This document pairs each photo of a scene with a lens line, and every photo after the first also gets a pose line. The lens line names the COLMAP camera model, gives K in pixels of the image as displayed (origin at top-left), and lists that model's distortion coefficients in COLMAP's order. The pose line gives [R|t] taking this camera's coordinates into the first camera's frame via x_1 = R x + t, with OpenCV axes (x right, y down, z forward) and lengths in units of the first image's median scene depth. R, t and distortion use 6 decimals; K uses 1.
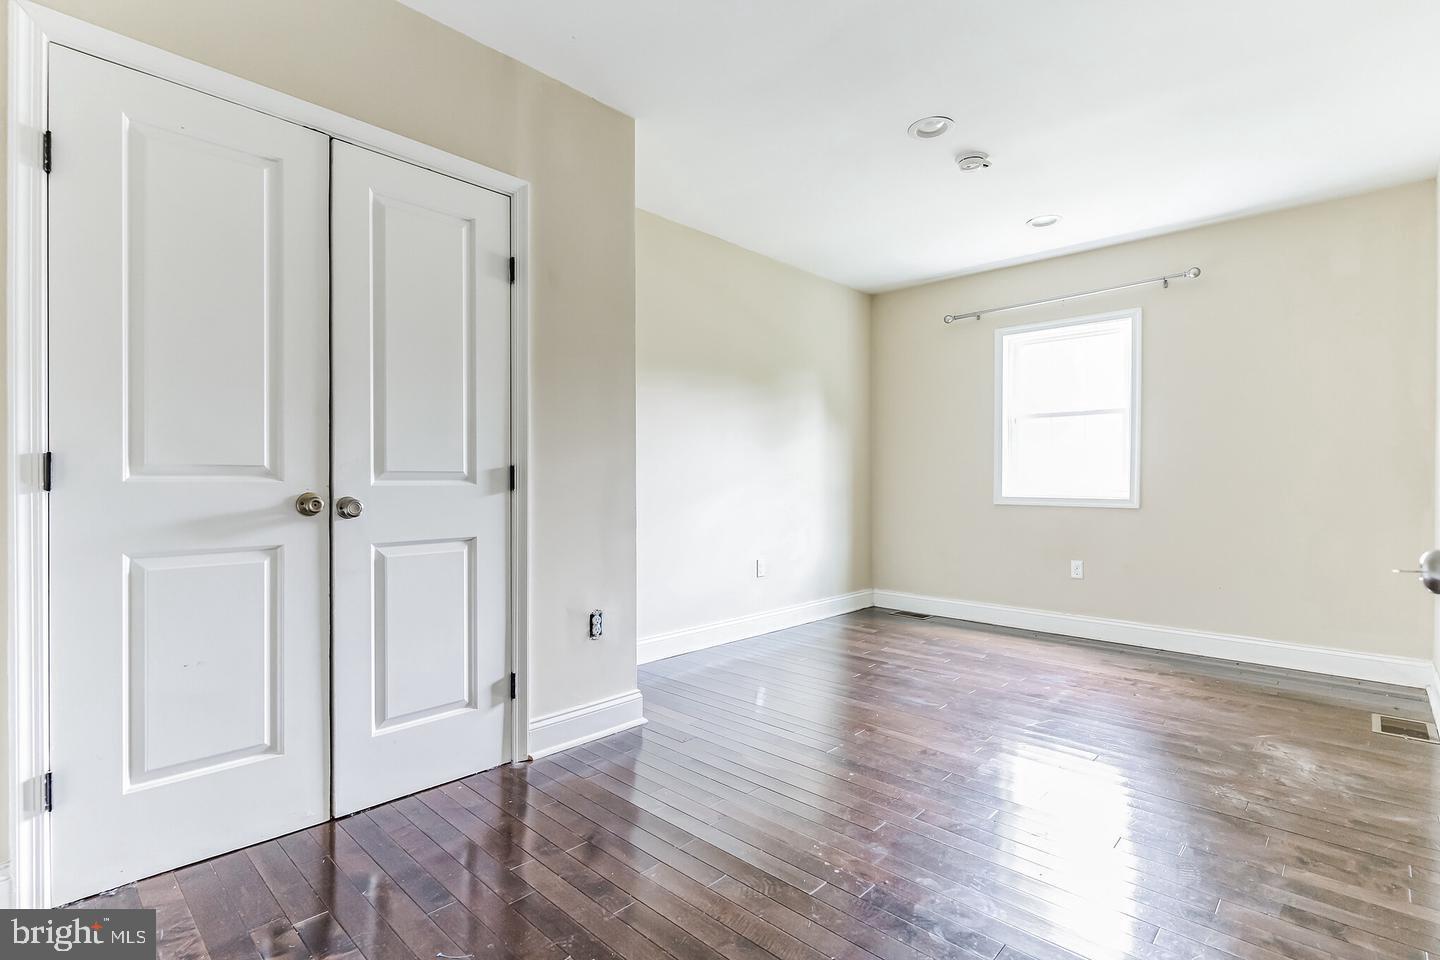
lens RADIAL K [[686.0, 0, 717.4], [0, 686.0, 475.3], [0, 0, 1]] dist [0.002365, -0.002113]
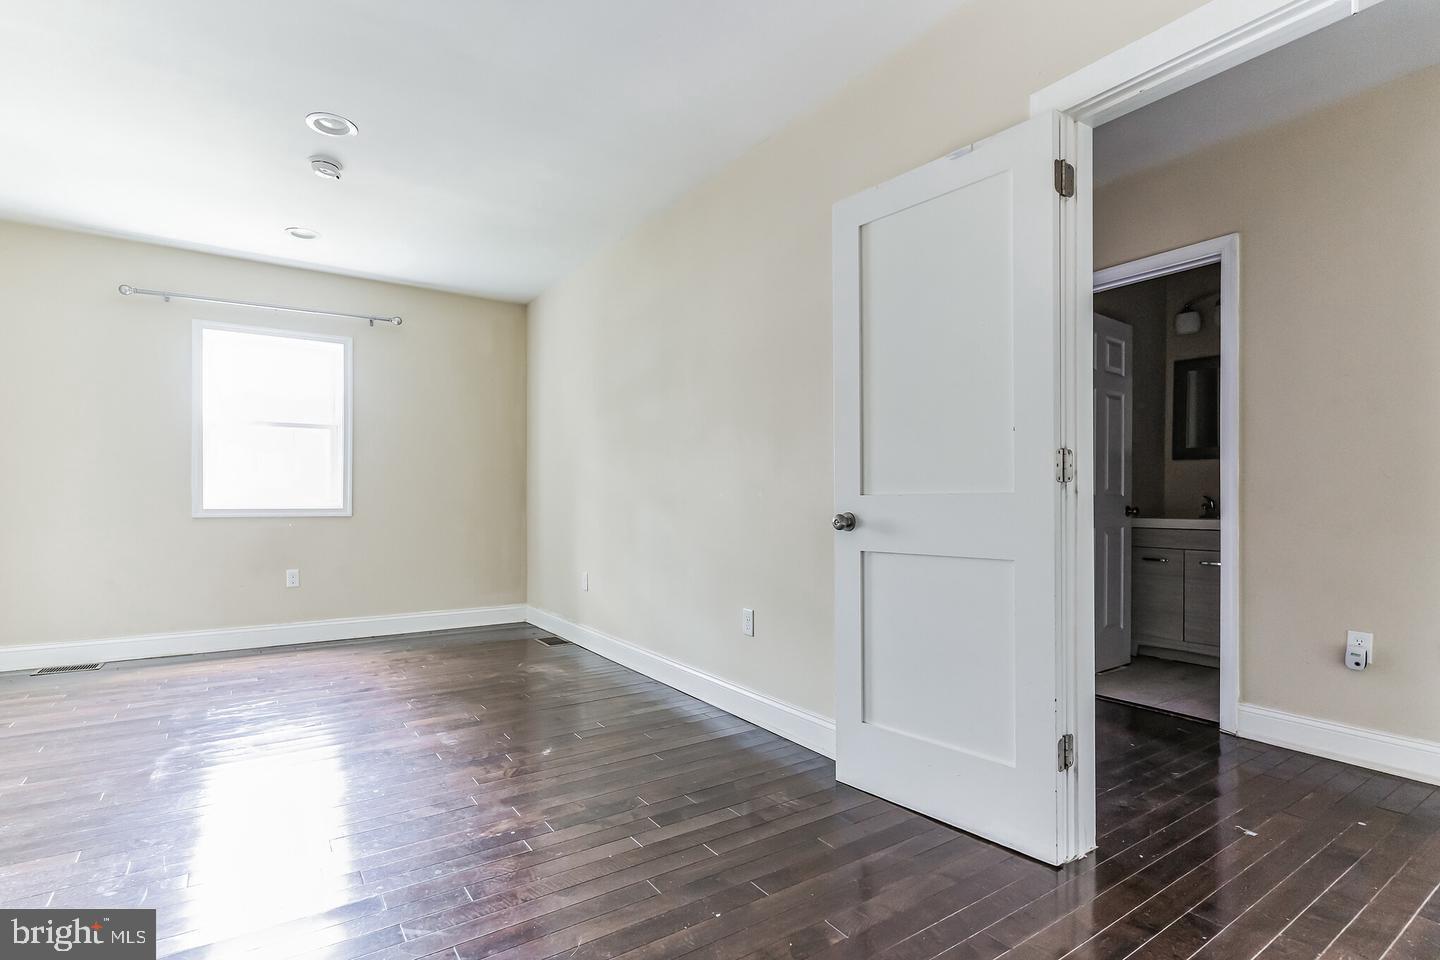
lens RADIAL K [[686.0, 0, 696.9], [0, 686.0, 493.9], [0, 0, 1]] dist [0.002365, -0.002113]
pose [[0.222960, 0.004162, 0.974819, -0.353414], [-0.009559, 0.999952, -0.002083, 0.008904], [-0.974781, -0.008853, 0.222989, 0.195503]]
